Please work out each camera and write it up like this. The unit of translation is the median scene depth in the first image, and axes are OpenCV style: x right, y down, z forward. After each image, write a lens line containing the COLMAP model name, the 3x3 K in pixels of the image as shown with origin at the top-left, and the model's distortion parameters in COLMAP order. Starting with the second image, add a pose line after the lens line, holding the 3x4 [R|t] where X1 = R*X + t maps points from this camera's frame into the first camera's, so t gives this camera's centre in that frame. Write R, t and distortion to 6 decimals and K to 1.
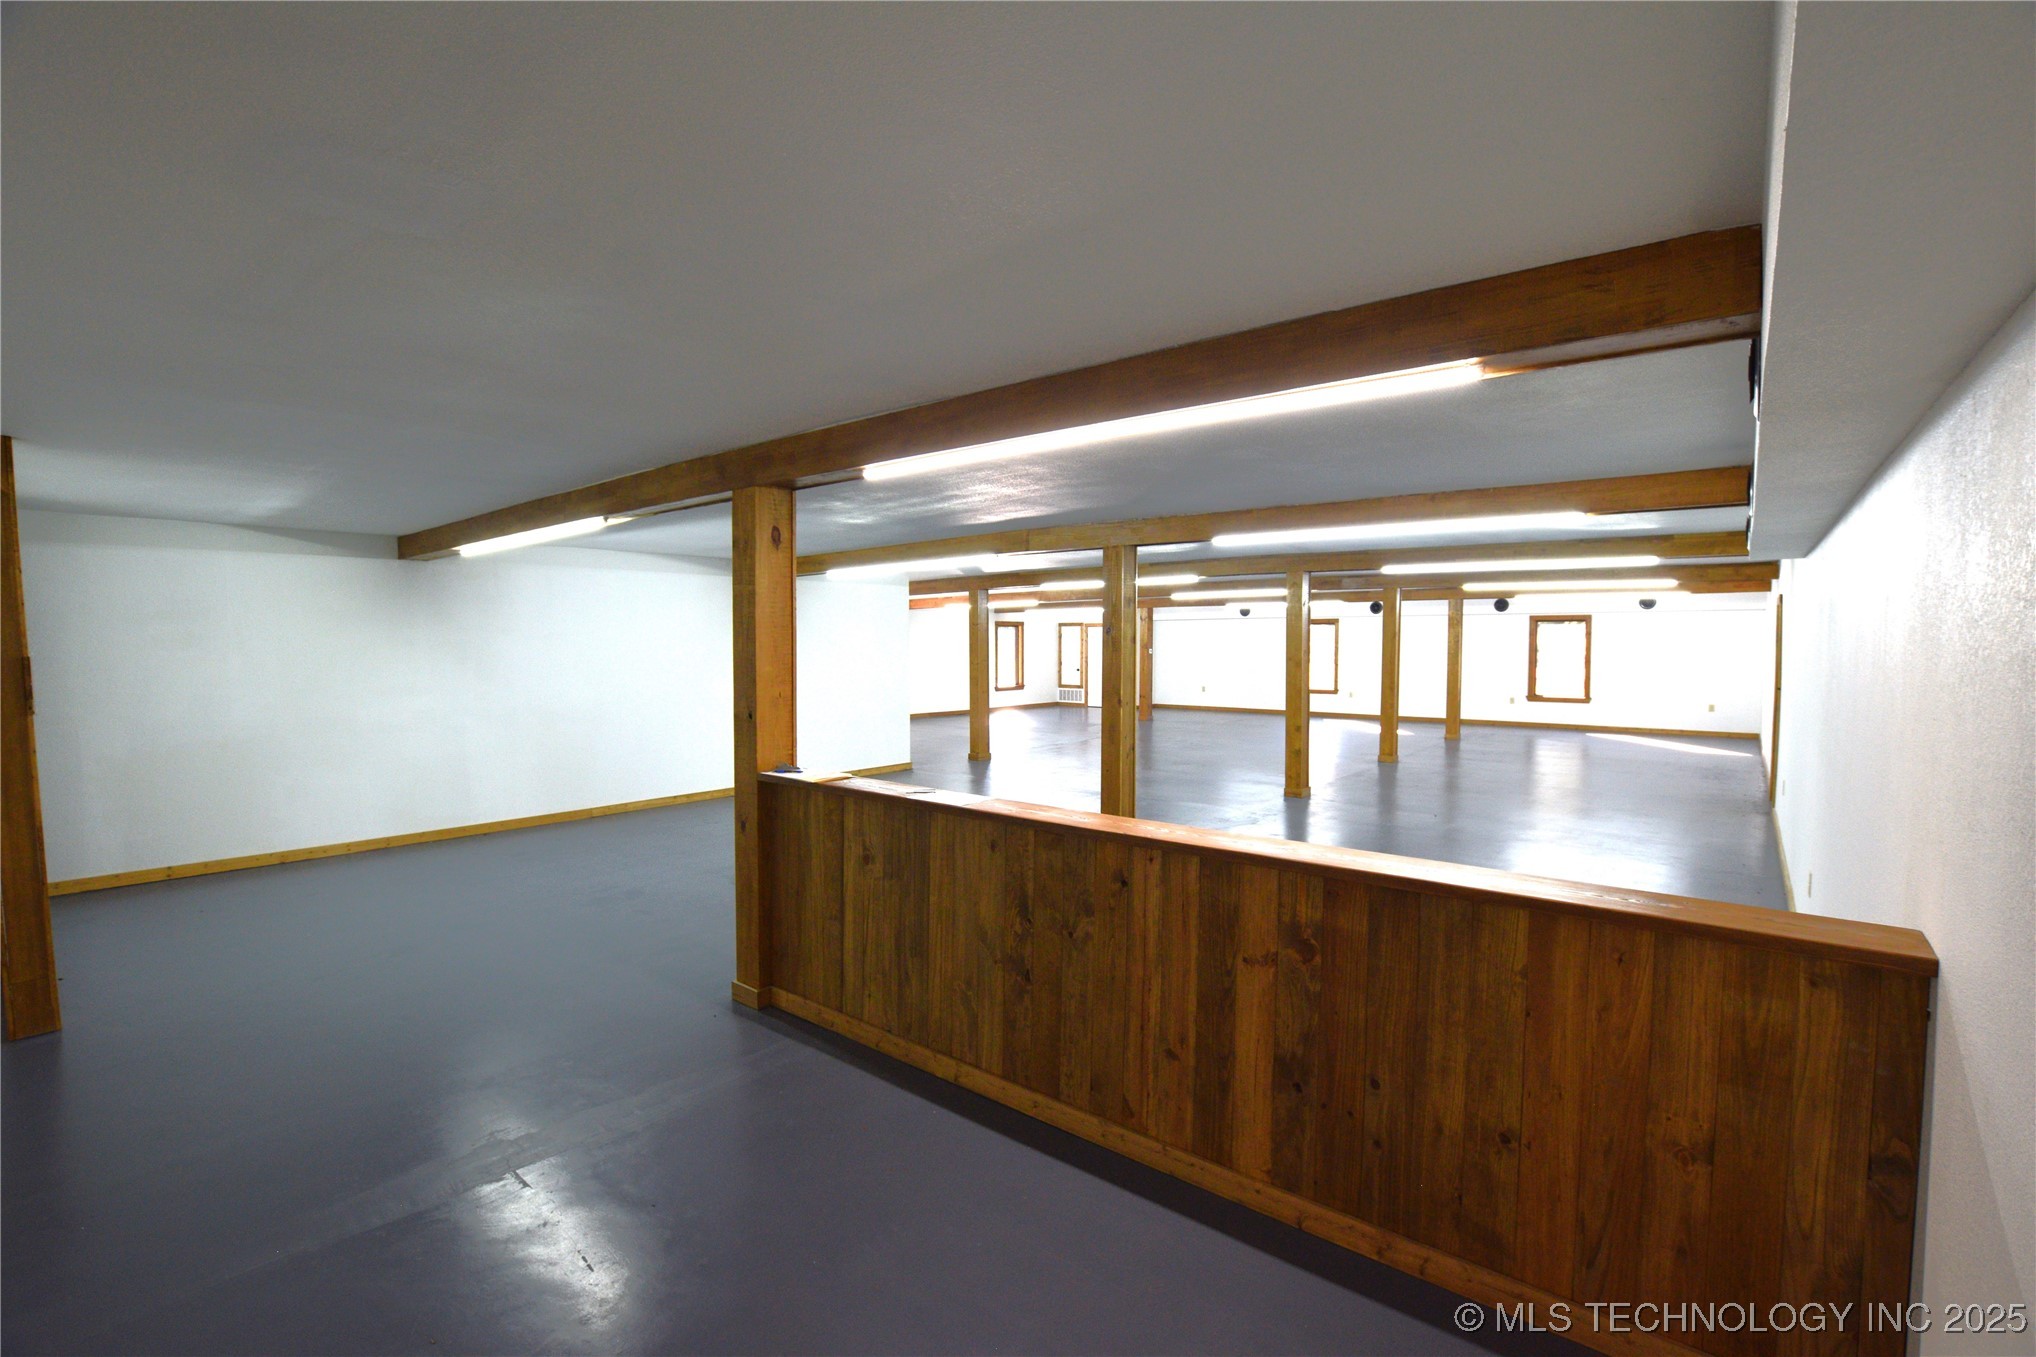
lens RADIAL K [[895.7, 0, 1026.1], [0, 895.7, 688.4], [0, 0, 1]] dist [-0.034220, 0.005855]
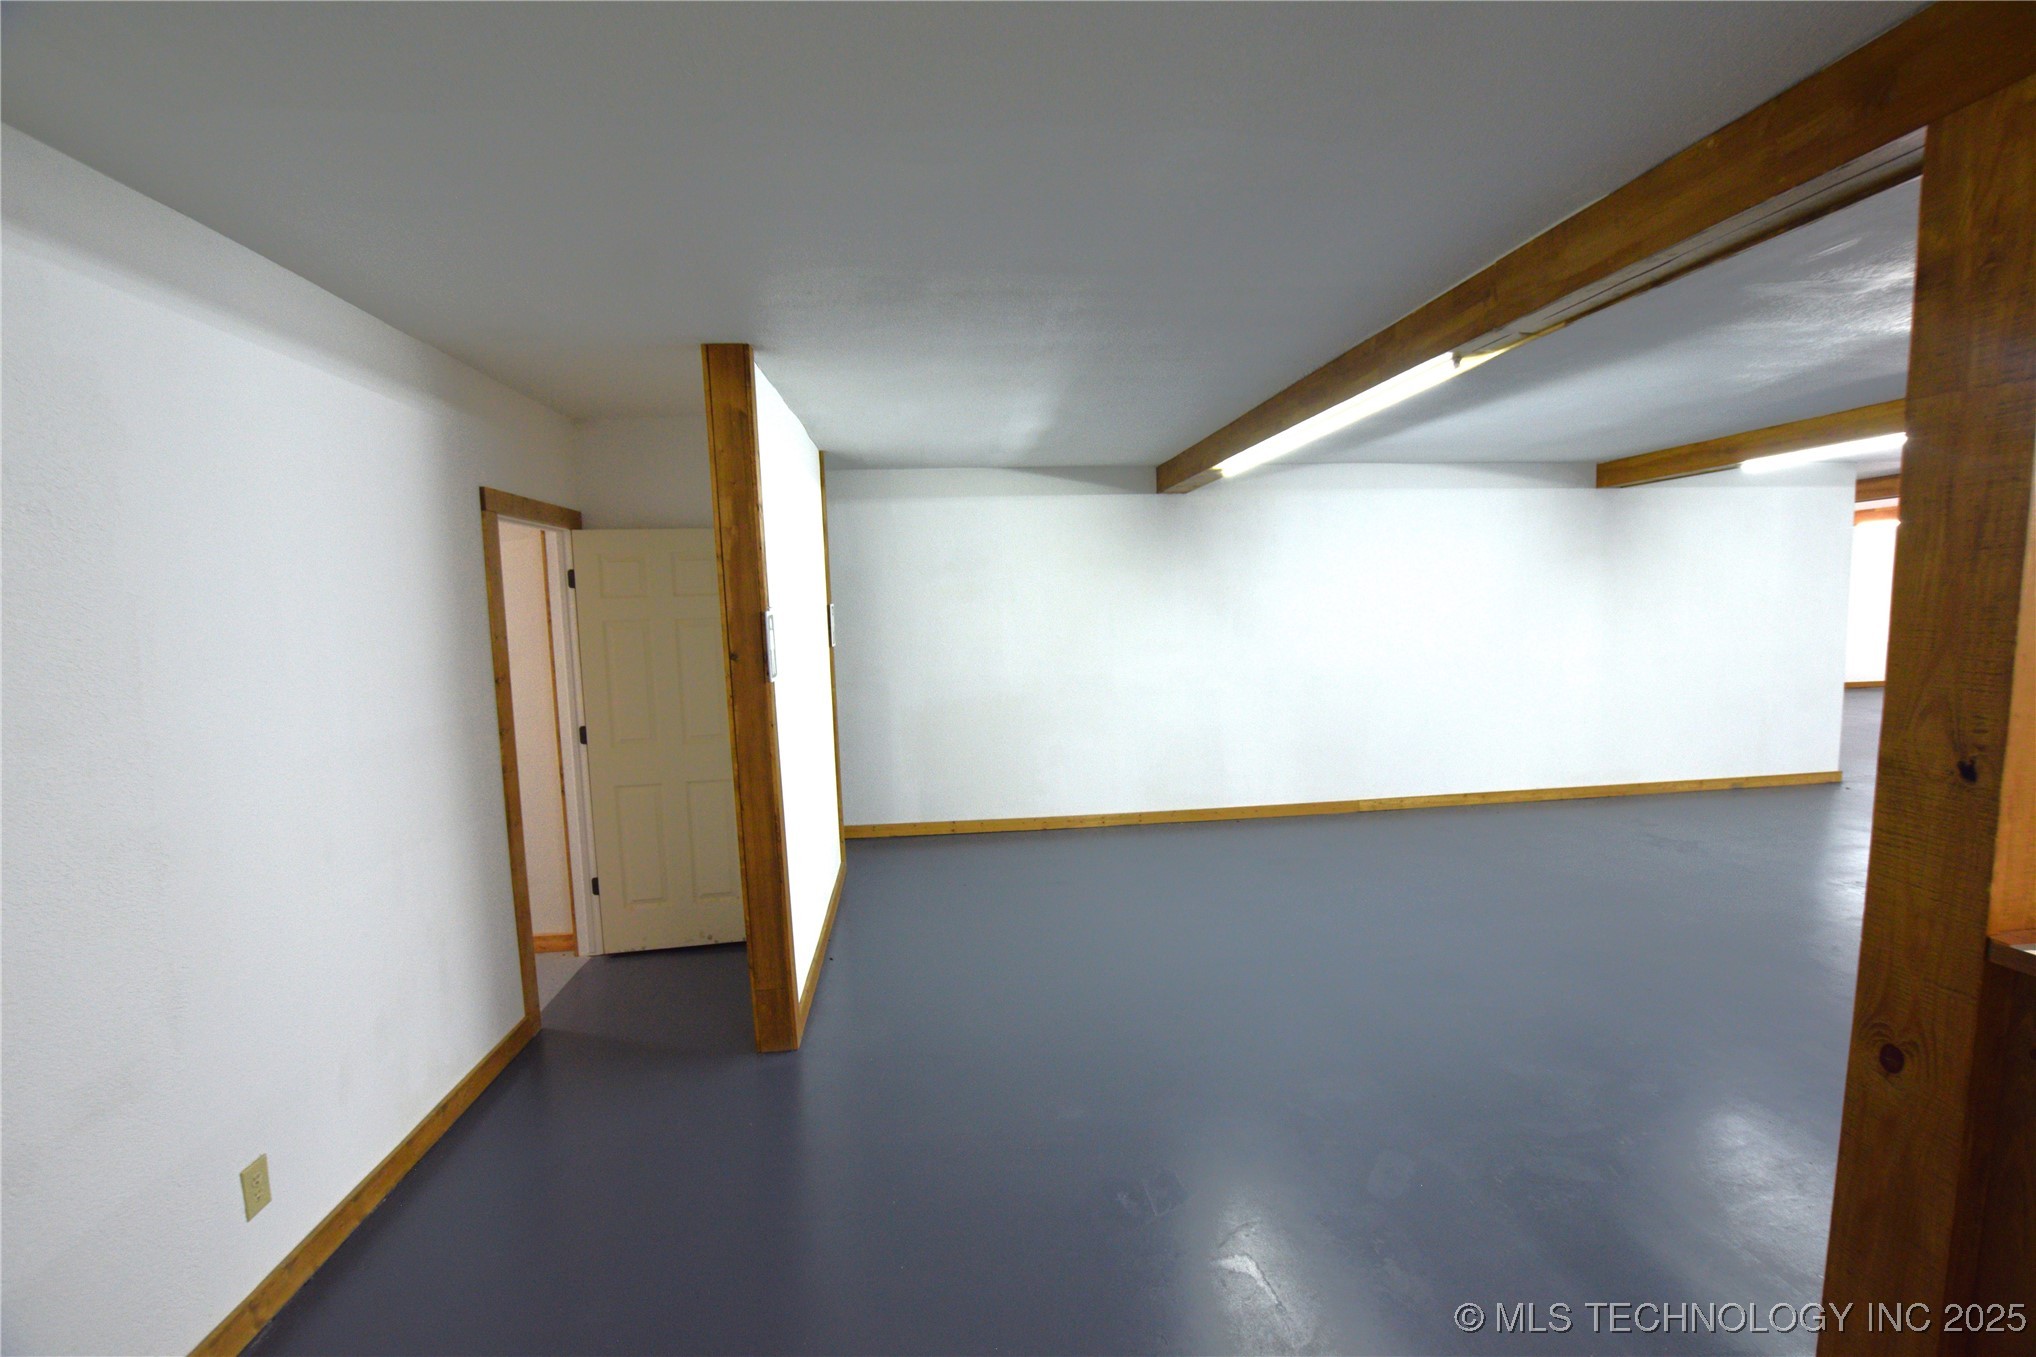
lens RADIAL K [[895.7, 0, 1026.1], [0, 895.7, 688.4], [0, 0, 1]] dist [-0.034220, 0.005855]
pose [[0.717092, 0.052907, -0.694968, -0.203990], [-0.012701, 0.997941, 0.062867, -0.010836], [0.696863, -0.036255, 0.716287, 0.303258]]
